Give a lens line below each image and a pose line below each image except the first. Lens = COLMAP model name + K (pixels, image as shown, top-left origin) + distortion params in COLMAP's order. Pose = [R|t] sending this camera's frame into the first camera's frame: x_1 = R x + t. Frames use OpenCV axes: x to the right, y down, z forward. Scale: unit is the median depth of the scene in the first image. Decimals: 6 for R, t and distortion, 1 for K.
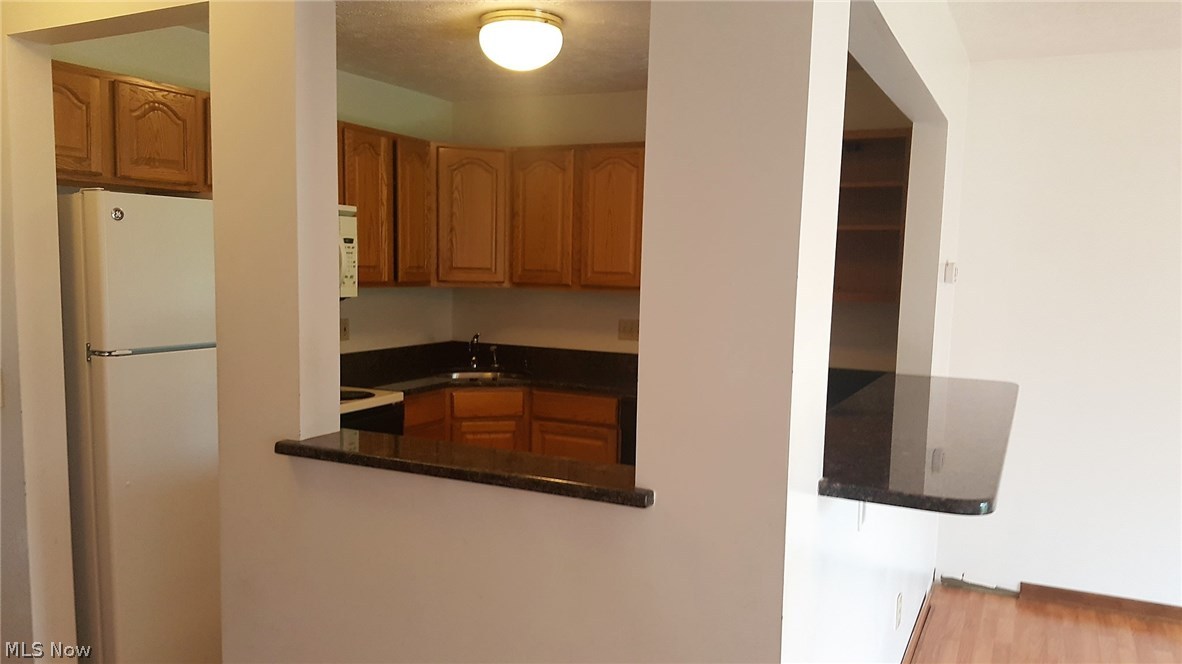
lens RADIAL K [[879.7, 0, 595.0], [0, 879.7, 349.2], [0, 0, 1]] dist [0.131135, -0.276034]
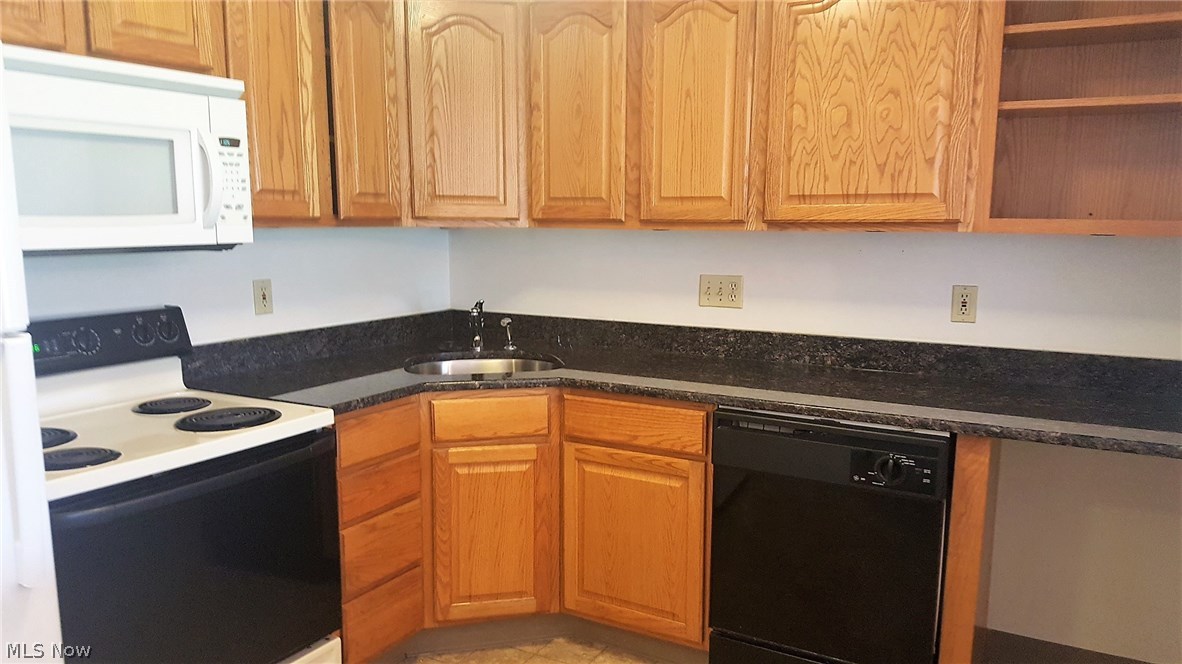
lens RADIAL K [[879.7, 0, 595.0], [0, 879.7, 349.2], [0, 0, 1]] dist [0.131135, -0.276034]
pose [[0.998260, -0.009254, -0.058230, -0.012777], [0.012384, 0.998484, 0.053626, -0.016194], [0.057645, -0.054254, 0.996862, 0.381121]]
